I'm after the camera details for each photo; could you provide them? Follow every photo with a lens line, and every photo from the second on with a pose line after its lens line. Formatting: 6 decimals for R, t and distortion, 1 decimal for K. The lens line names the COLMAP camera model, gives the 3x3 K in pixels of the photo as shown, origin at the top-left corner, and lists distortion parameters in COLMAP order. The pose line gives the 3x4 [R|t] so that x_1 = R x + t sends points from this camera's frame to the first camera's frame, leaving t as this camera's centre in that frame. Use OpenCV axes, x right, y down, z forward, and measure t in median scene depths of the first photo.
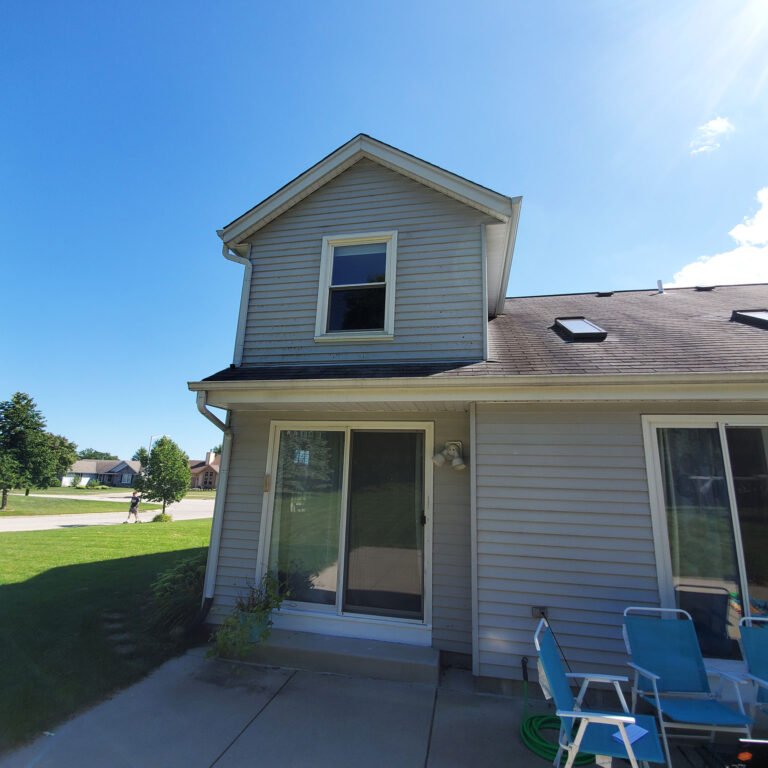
lens RADIAL K [[412.5, 0, 381.3], [0, 412.5, 389.3], [0, 0, 1]] dist [0.009576, -0.012750]
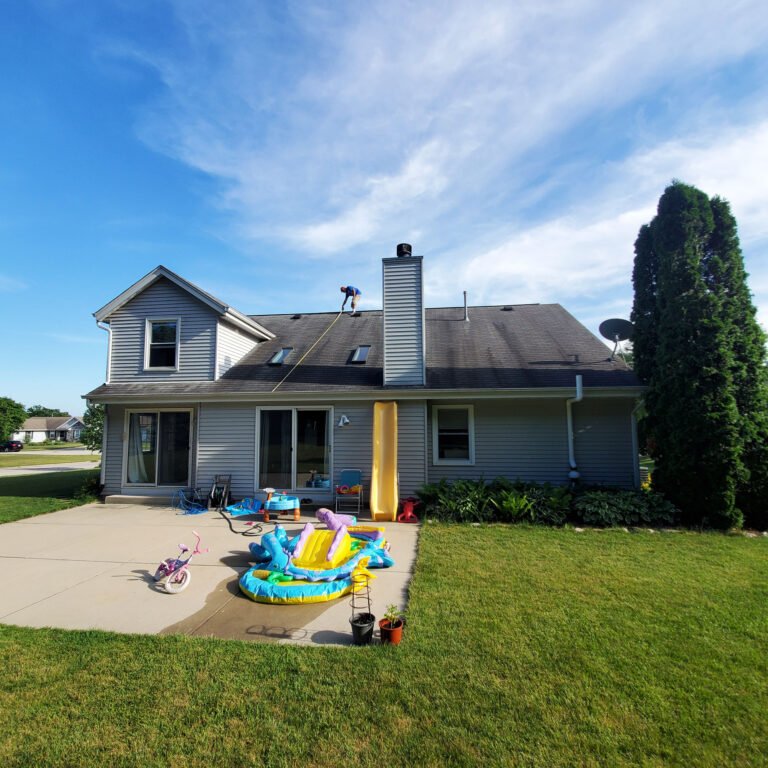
lens RADIAL K [[412.5, 0, 378.3], [0, 412.5, 396.4], [0, 0, 1]] dist [0.009576, -0.012750]
pose [[0.996183, -0.032562, 0.080987, 0.835160], [0.020219, 0.988660, 0.148805, -0.266376], [-0.084914, -0.146600, 0.985545, -1.186797]]
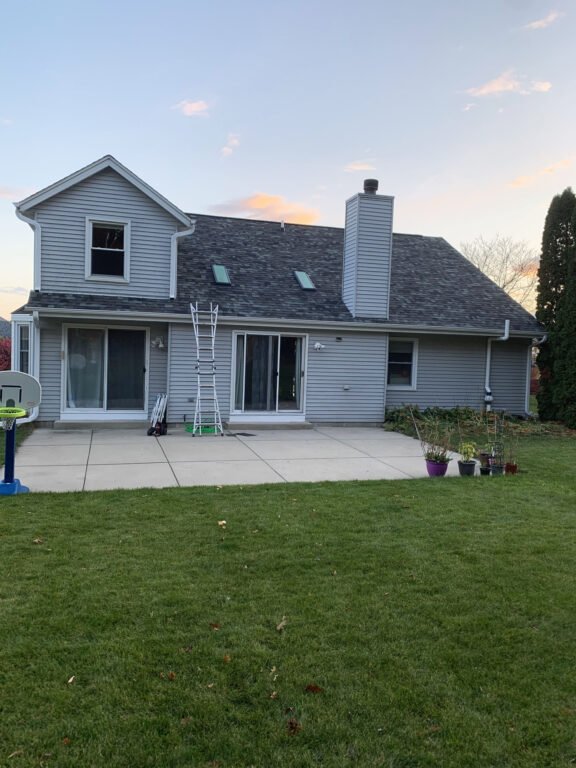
lens RADIAL K [[596.3, 0, 292.7], [0, 596.3, 385.0], [0, 0, 1]] dist [0.057095, -0.018681]
pose [[0.880088, -0.031164, 0.473787, -0.598639], [-0.107719, 0.958721, 0.263156, -0.449004], [-0.462430, -0.282636, 0.840402, -1.740040]]
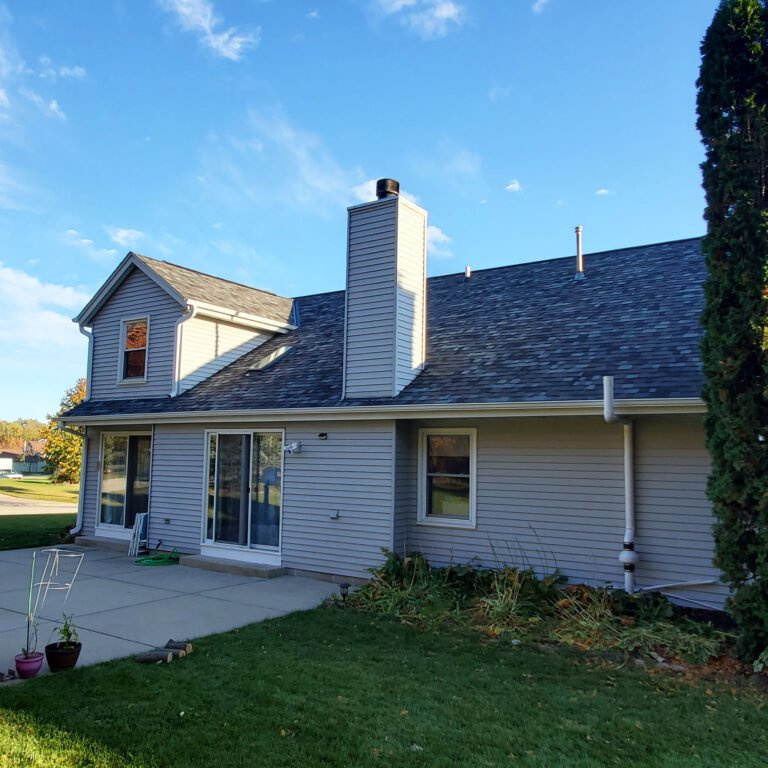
lens RADIAL K [[709.0, 0, 381.9], [0, 709.0, 388.9], [0, 0, 1]] dist [0.015083, 0.000000]
pose [[0.920713, -0.054798, -0.386373, 1.908911], [0.098808, 0.990564, 0.094968, -0.257469], [0.377523, -0.125615, 0.917440, -1.250408]]
